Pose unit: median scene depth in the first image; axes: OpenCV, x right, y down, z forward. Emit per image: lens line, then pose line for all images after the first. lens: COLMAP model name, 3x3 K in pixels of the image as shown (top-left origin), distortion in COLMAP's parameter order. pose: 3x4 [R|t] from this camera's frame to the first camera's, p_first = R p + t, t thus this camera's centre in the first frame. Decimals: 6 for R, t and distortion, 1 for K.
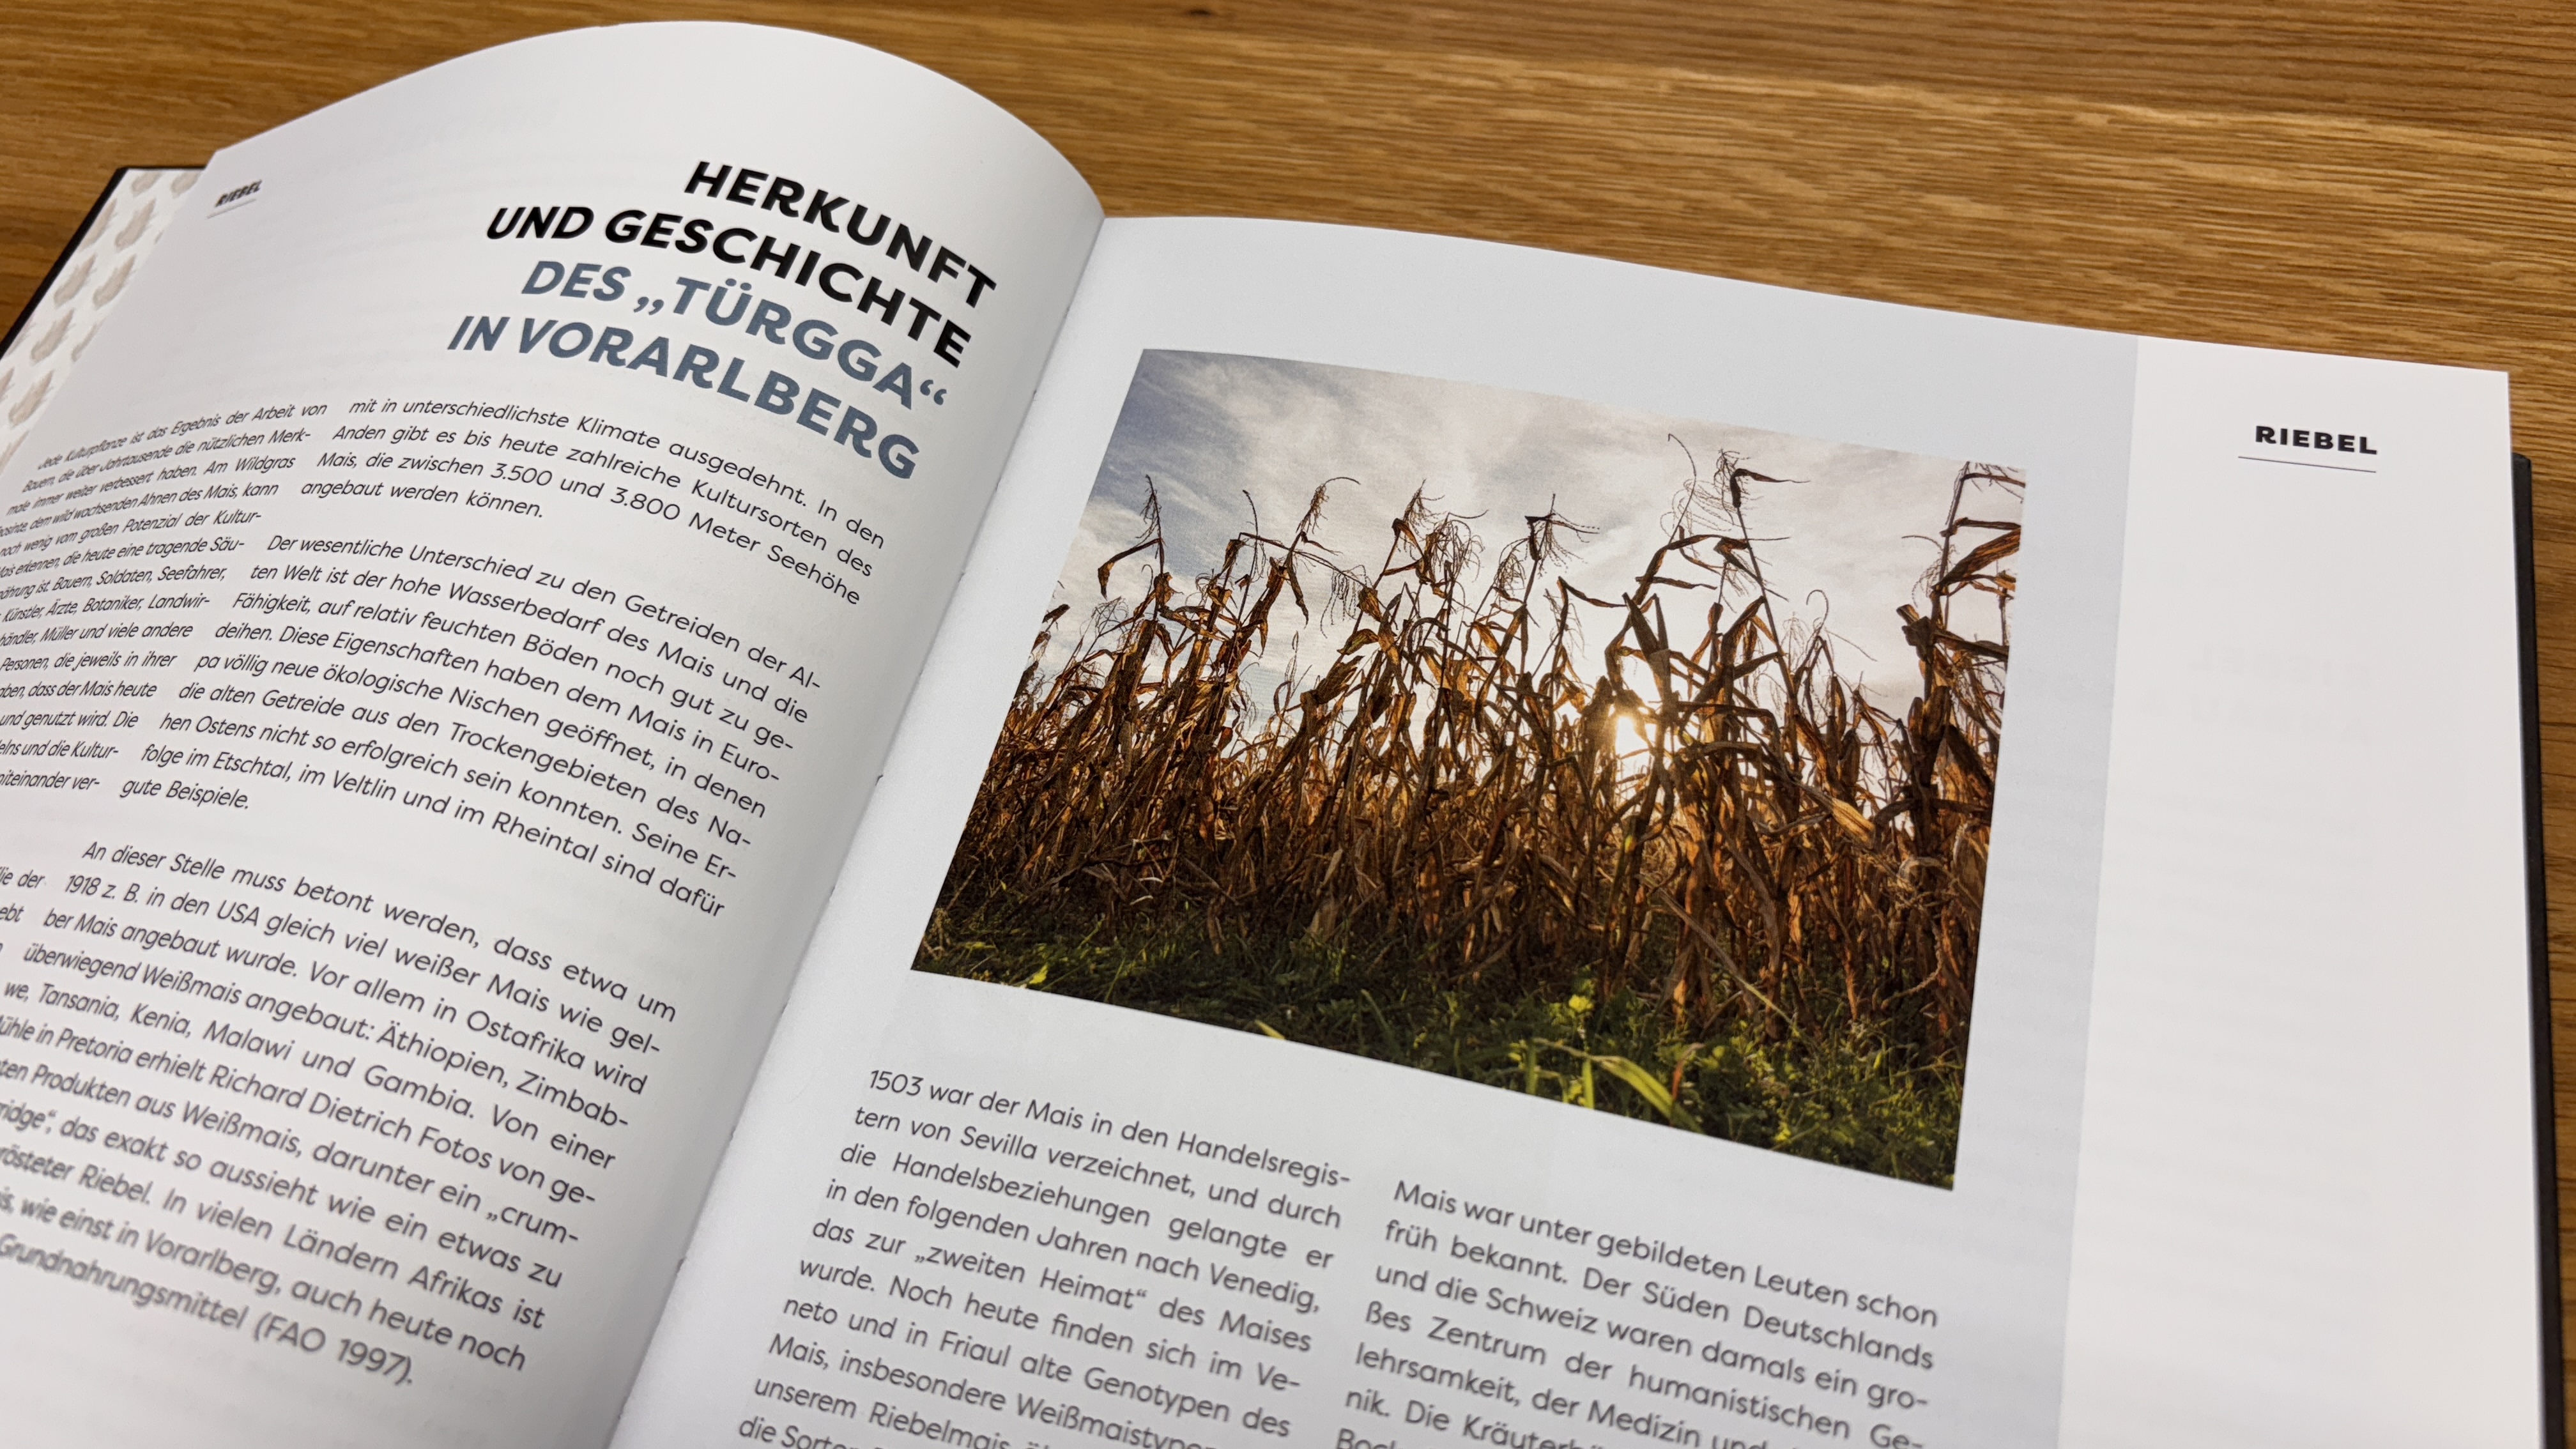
lens RADIAL K [[2006.0, 0, 1274.7], [0, 2006.0, 729.3], [0, 0, 1]] dist [0.018518, -0.028263]
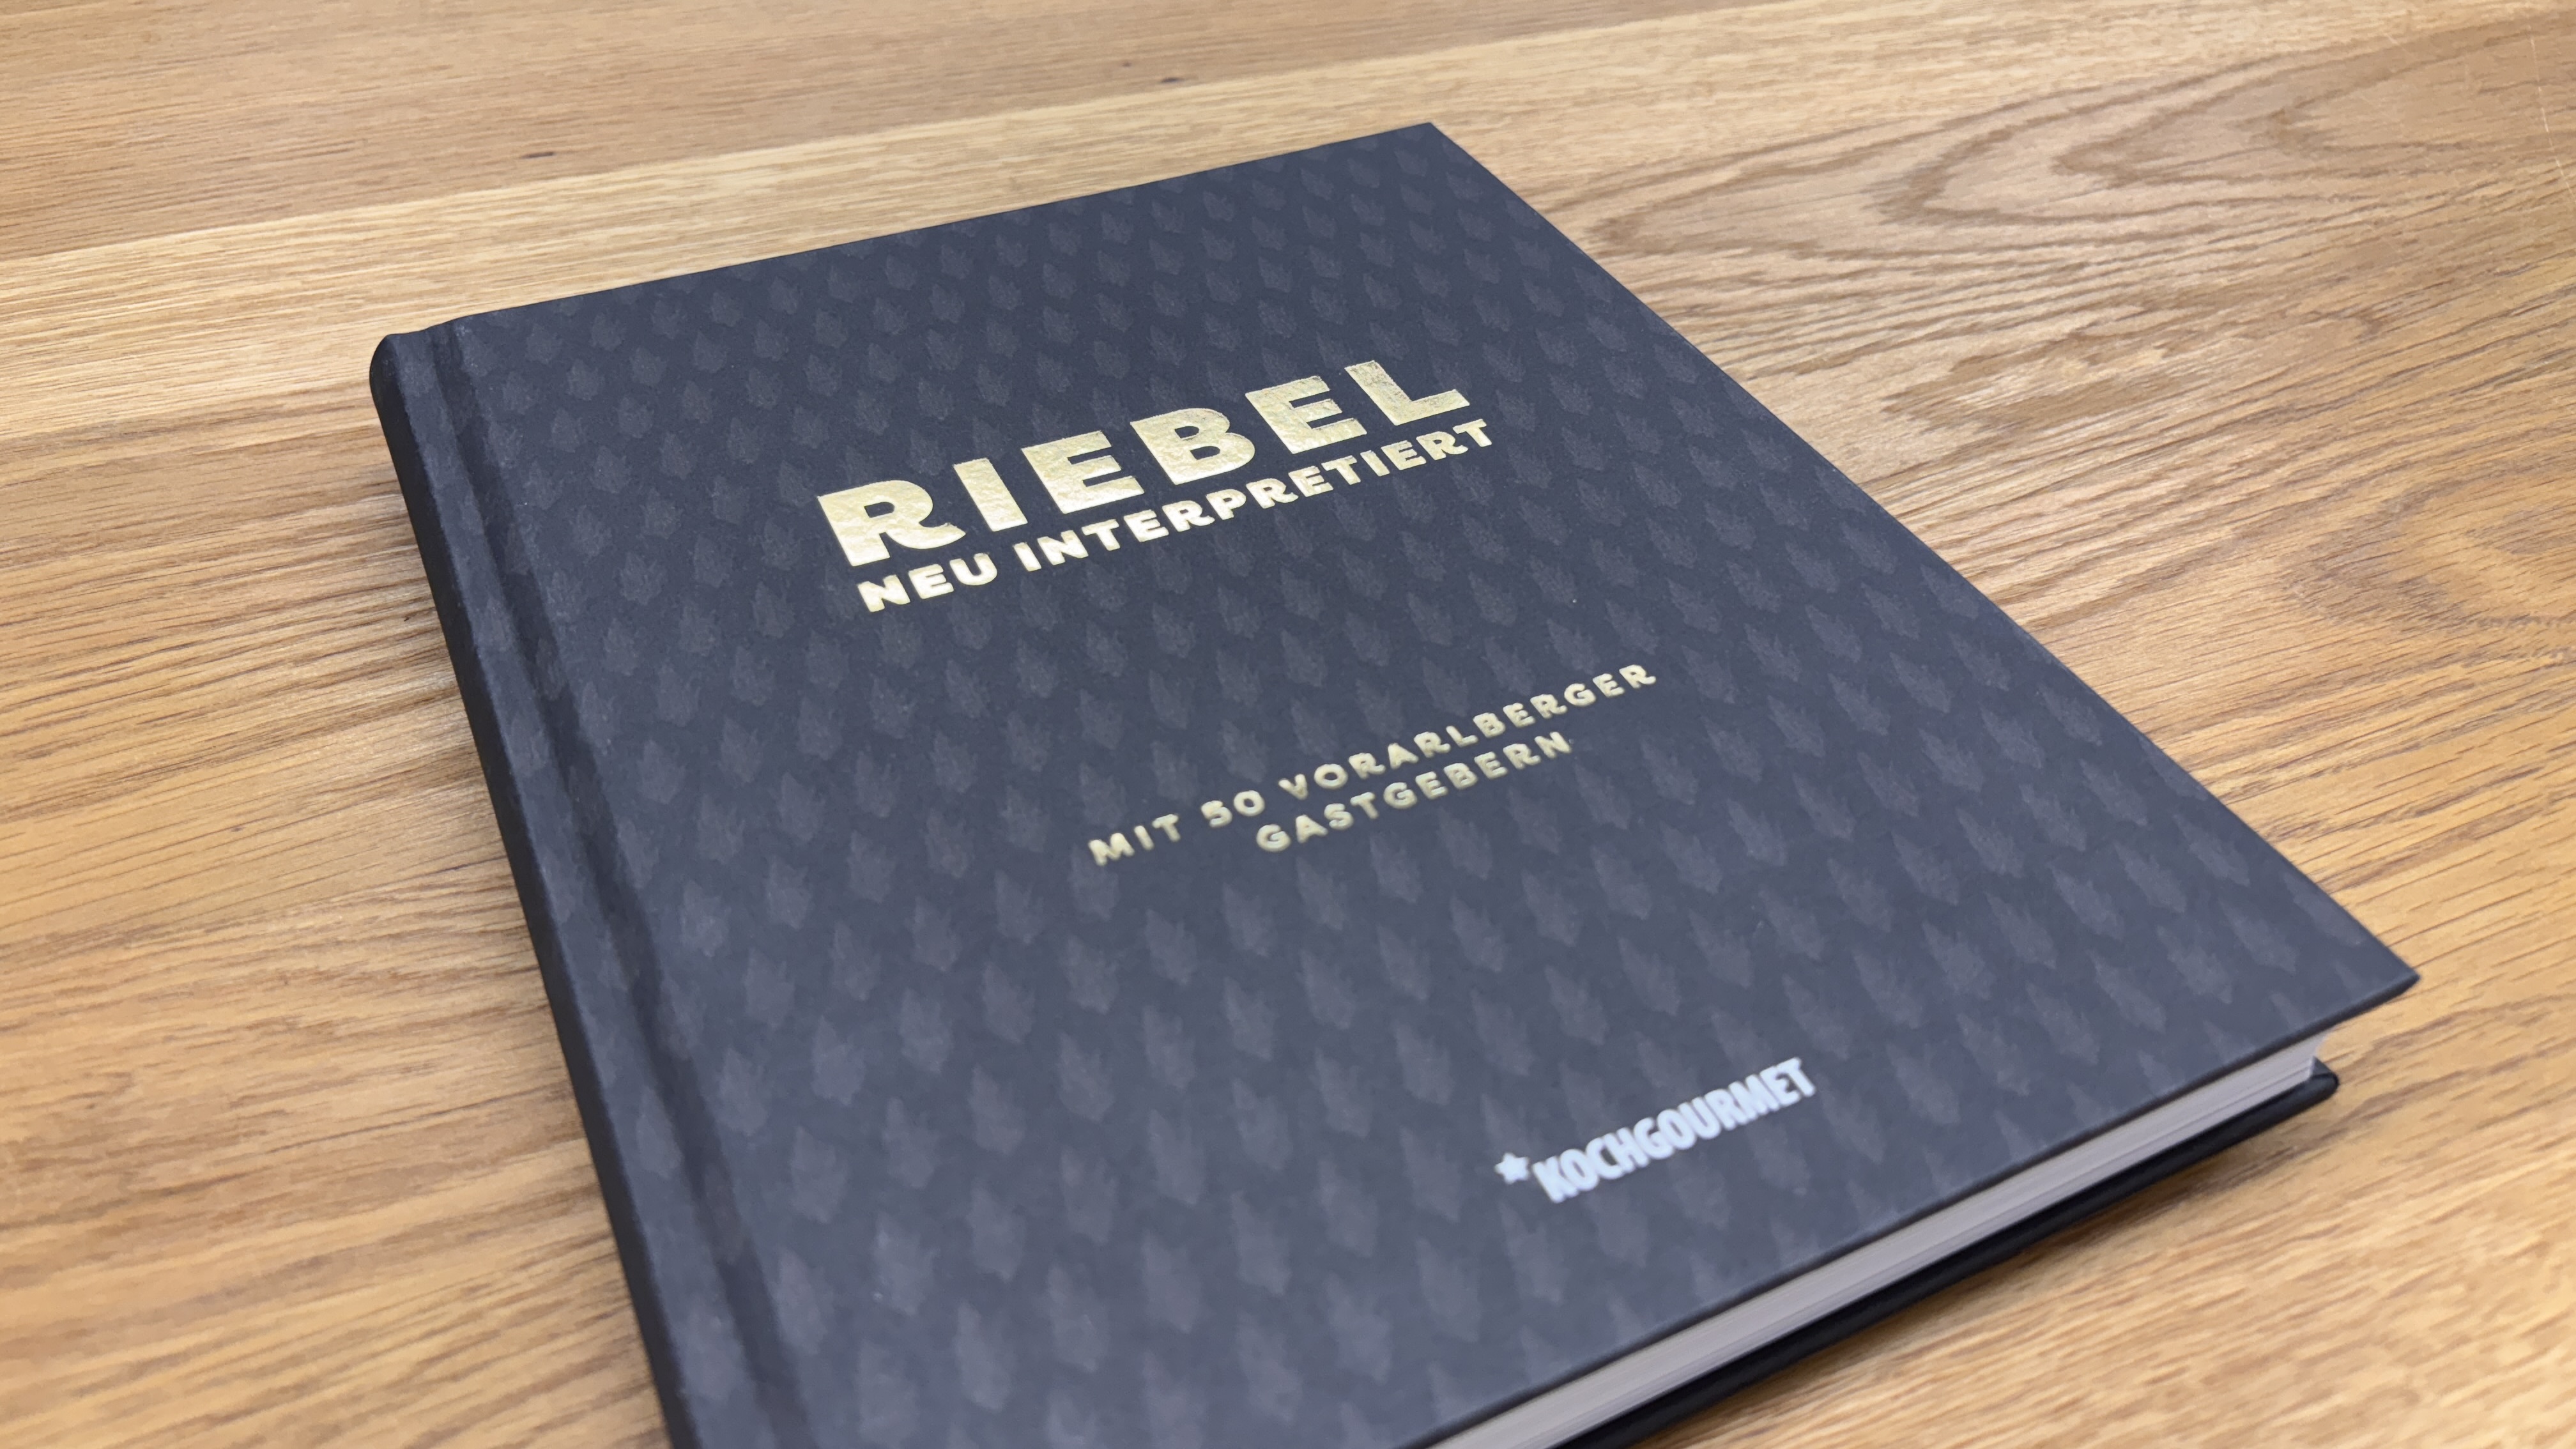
lens RADIAL K [[2006.0, 0, 1310.0], [0, 2006.0, 719.7], [0, 0, 1]] dist [0.018518, -0.028263]
pose [[0.805841, -0.283423, 0.519897, -0.849225], [0.439078, 0.875097, -0.203510, 0.350060], [-0.397280, 0.392272, 0.829633, 0.047316]]
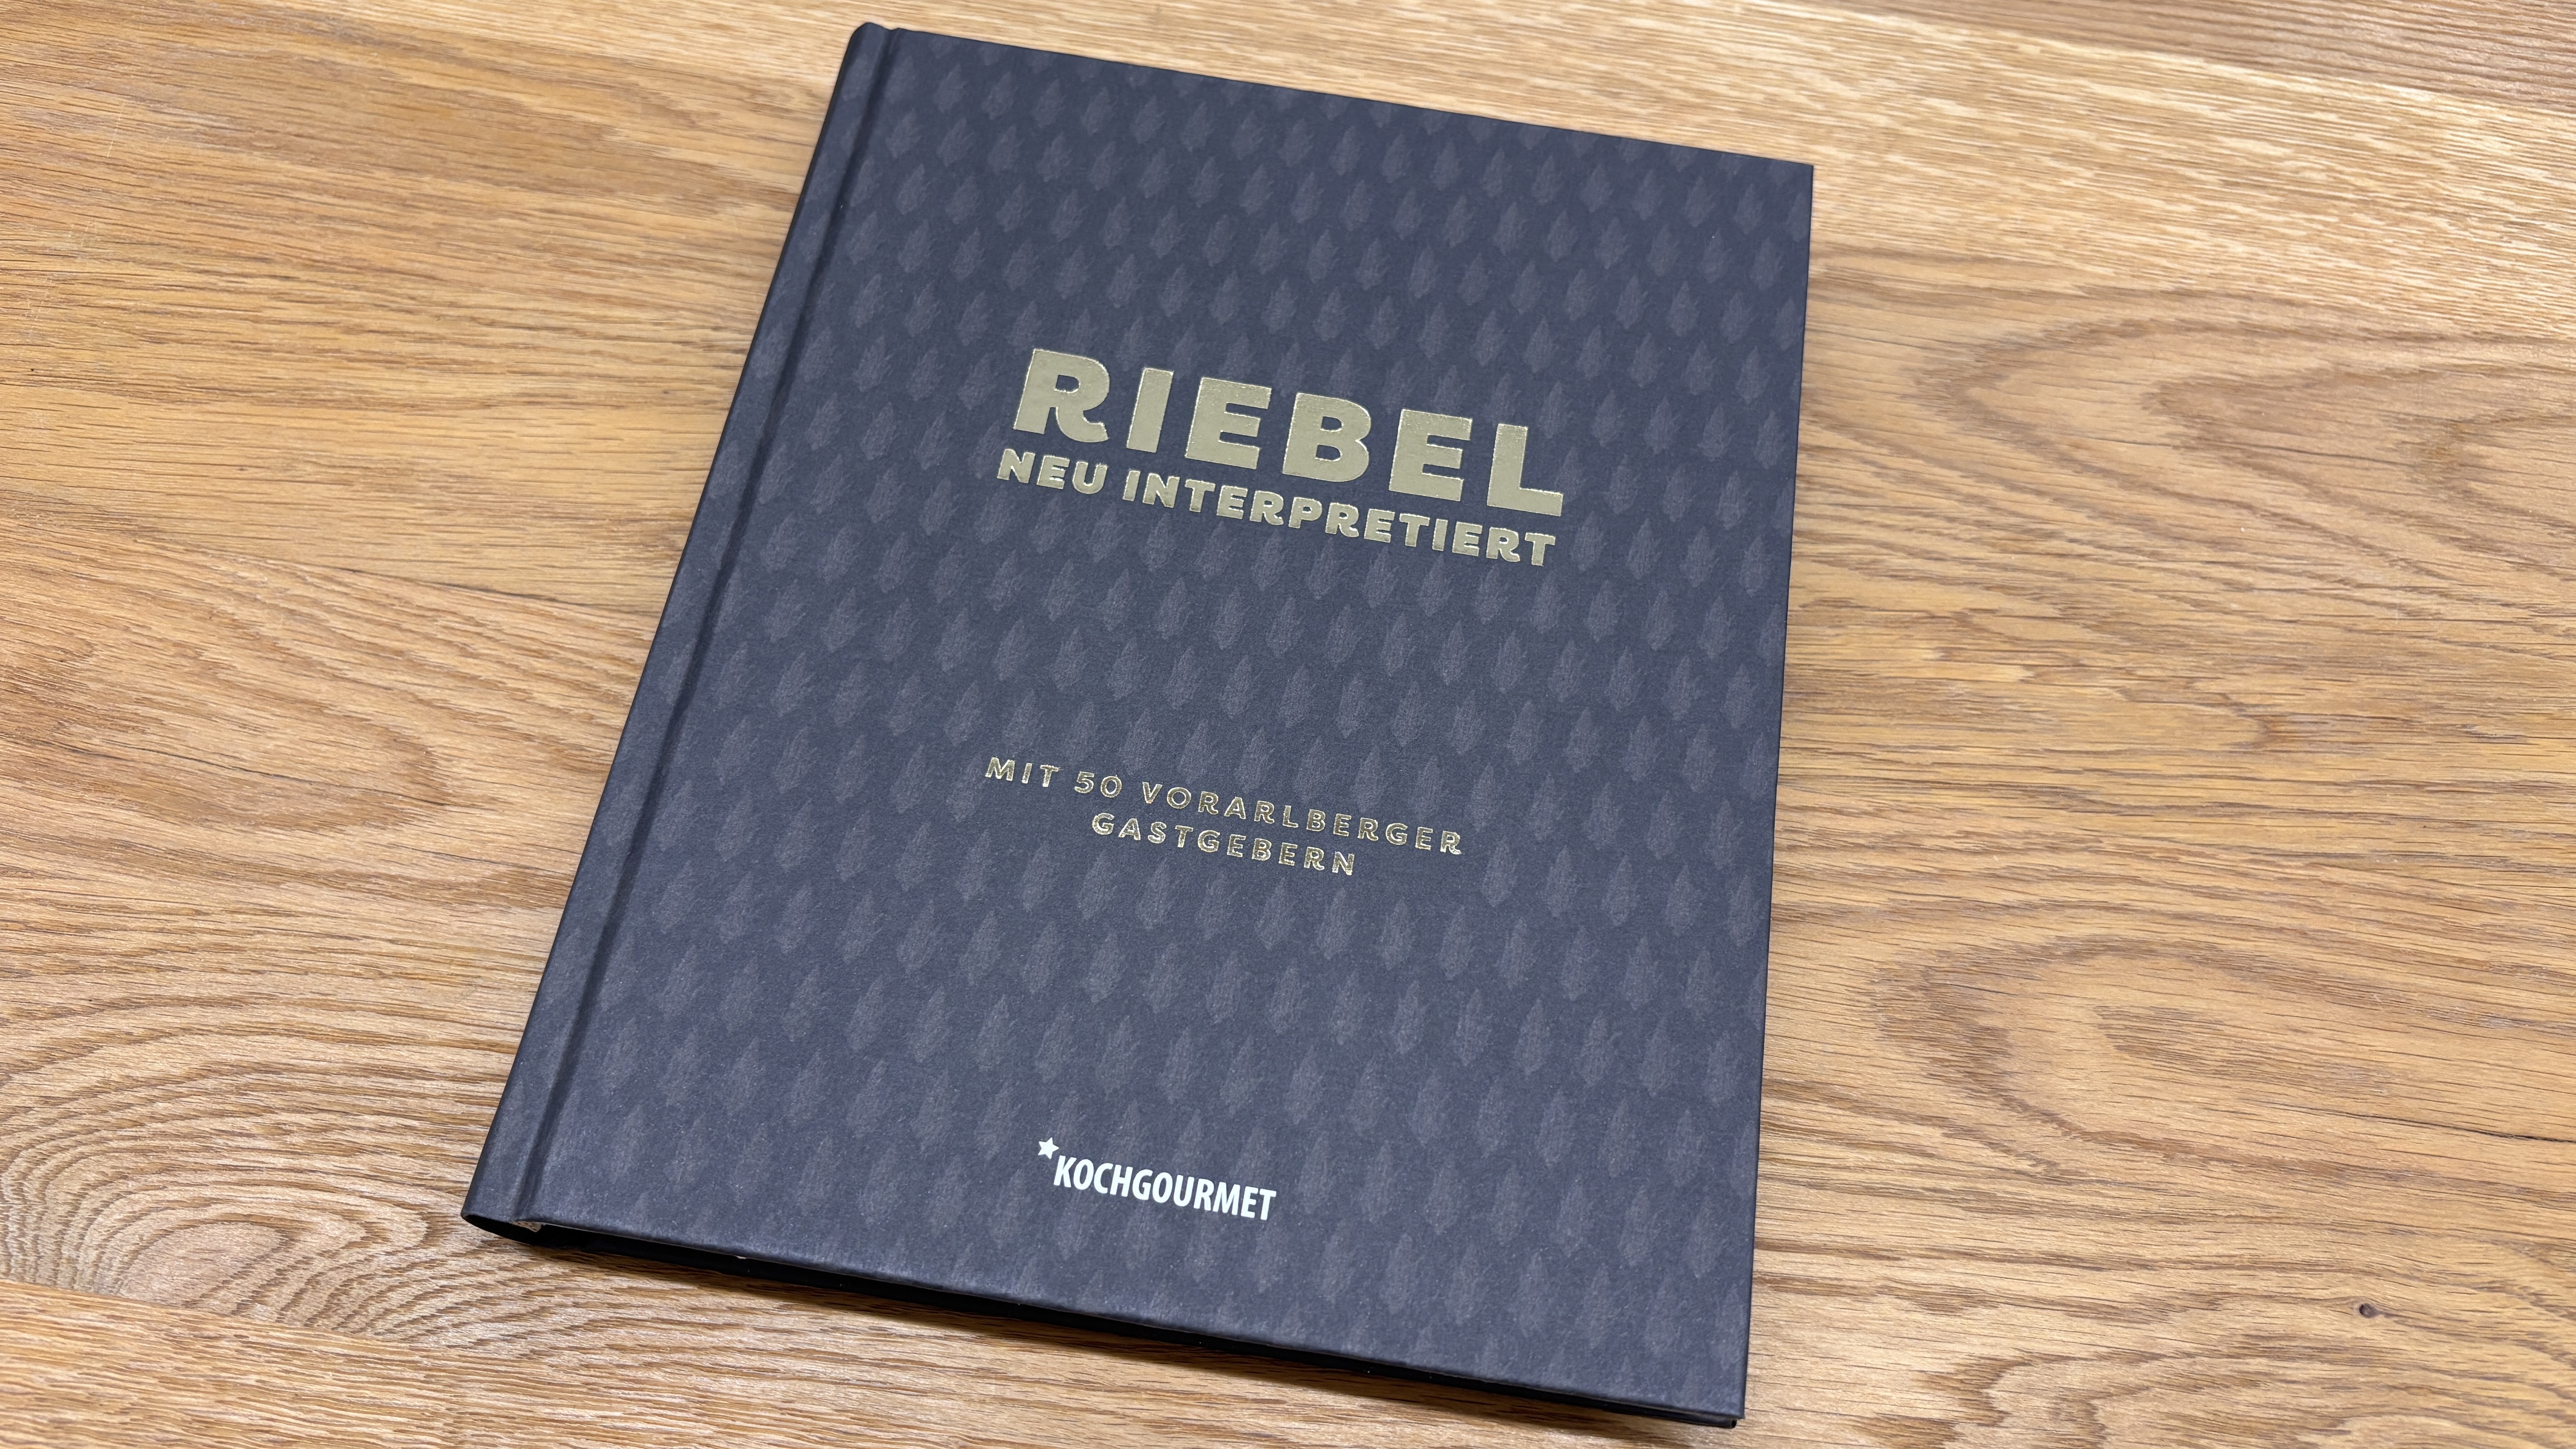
lens RADIAL K [[2006.0, 0, 1298.9], [0, 2006.0, 717.4], [0, 0, 1]] dist [0.018518, -0.028263]
pose [[0.978743, -0.018726, 0.204235, -0.410411], [0.003894, 0.997340, 0.072783, 0.067751], [-0.205054, -0.070441, 0.976213, -0.334384]]
